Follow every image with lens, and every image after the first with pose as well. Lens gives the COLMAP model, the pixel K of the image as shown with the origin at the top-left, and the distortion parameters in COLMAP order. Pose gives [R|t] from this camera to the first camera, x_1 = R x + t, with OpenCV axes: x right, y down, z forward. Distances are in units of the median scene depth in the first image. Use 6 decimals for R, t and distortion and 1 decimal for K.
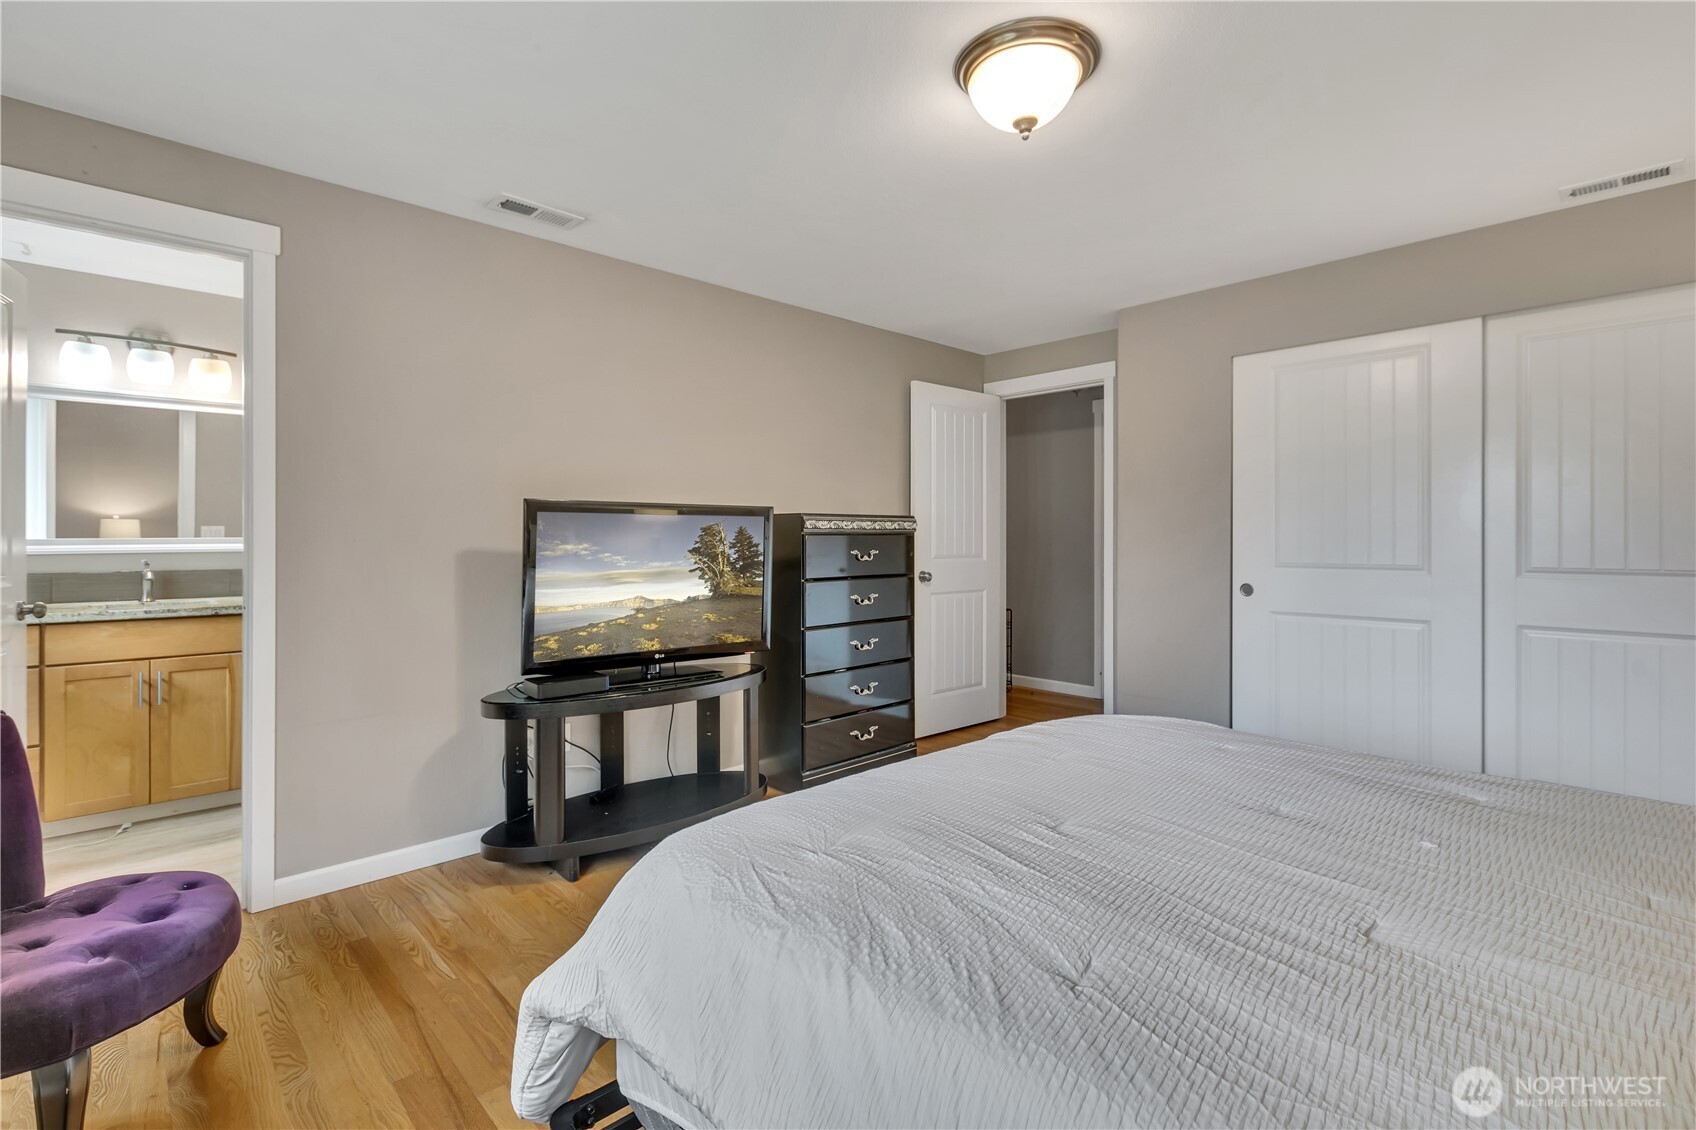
lens RADIAL K [[813.2, 0, 873.6], [0, 813.2, 531.5], [0, 0, 1]] dist [0.001934, 0.000338]
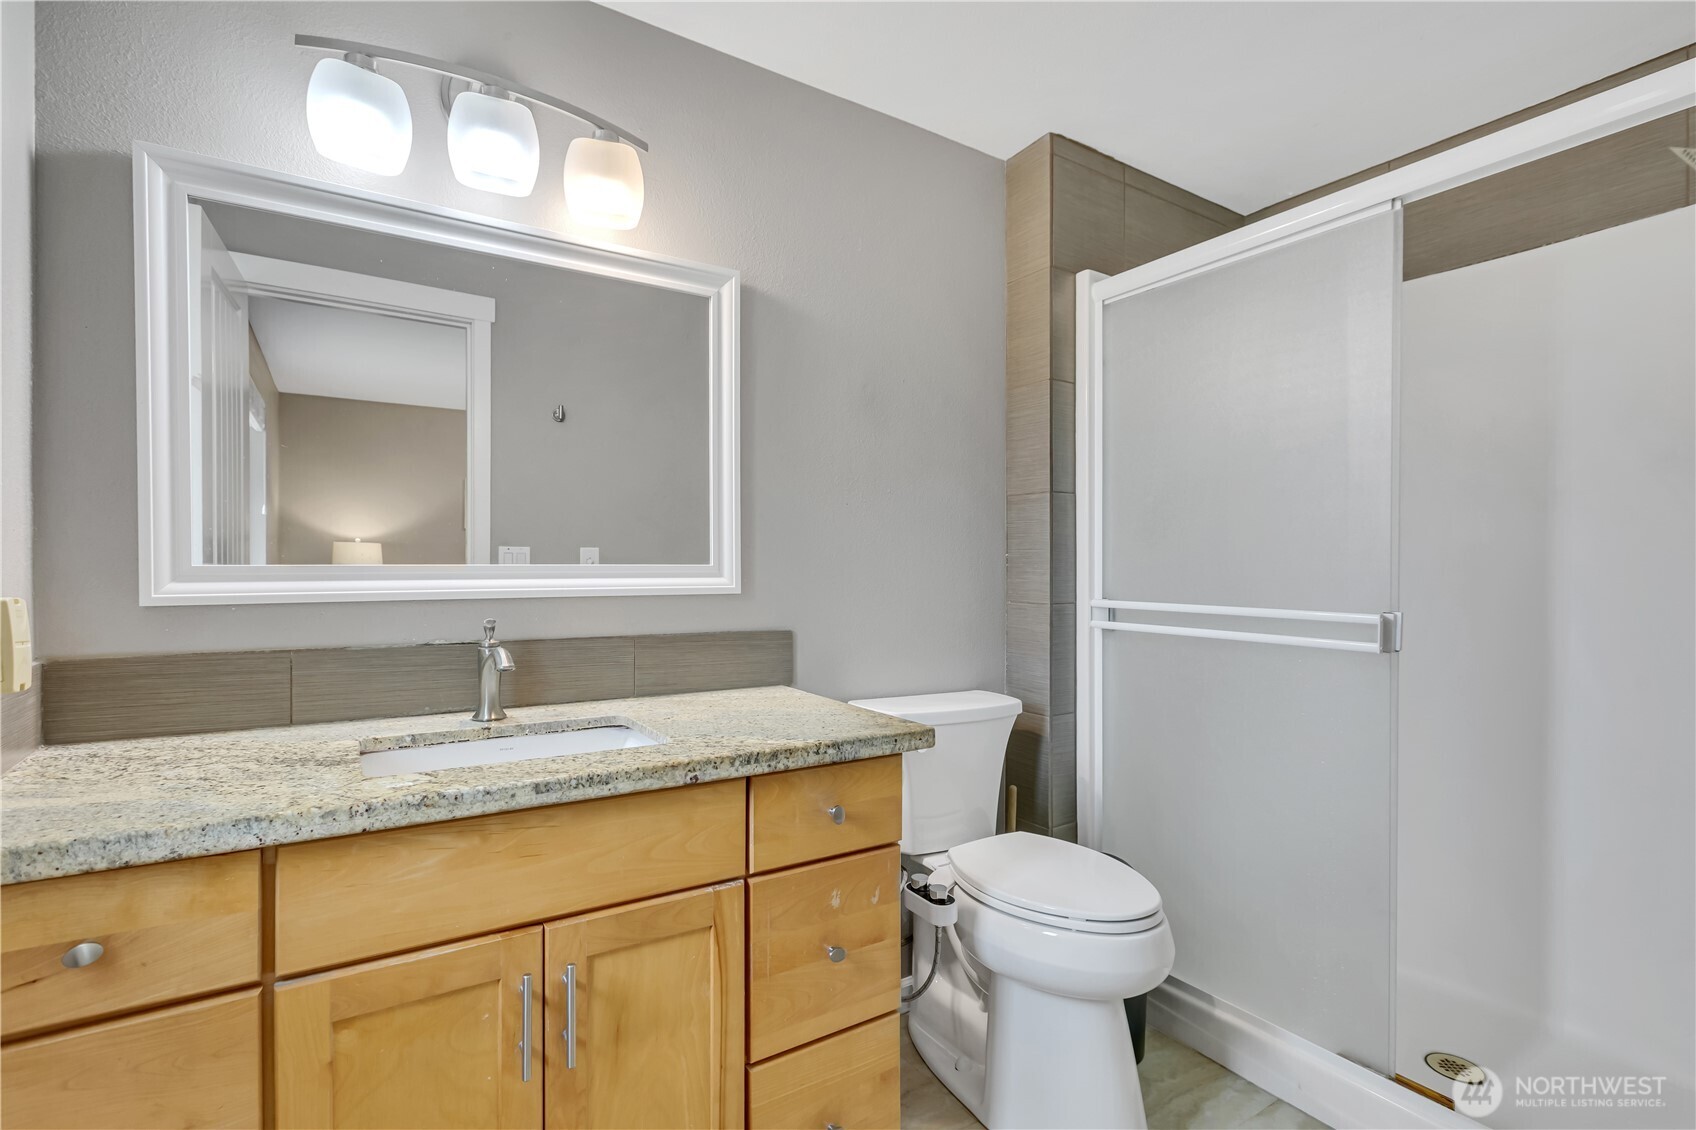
lens RADIAL K [[817.0, 0, 848.0], [0, 817.0, 565.0], [0, 0, 1]] dist [0.001050, 0.000134]
pose [[0.982753, -0.002028, -0.184914, -0.682666], [0.002978, 0.999984, 0.004860, 0.007224], [0.184901, -0.005327, 0.982743, 0.673678]]
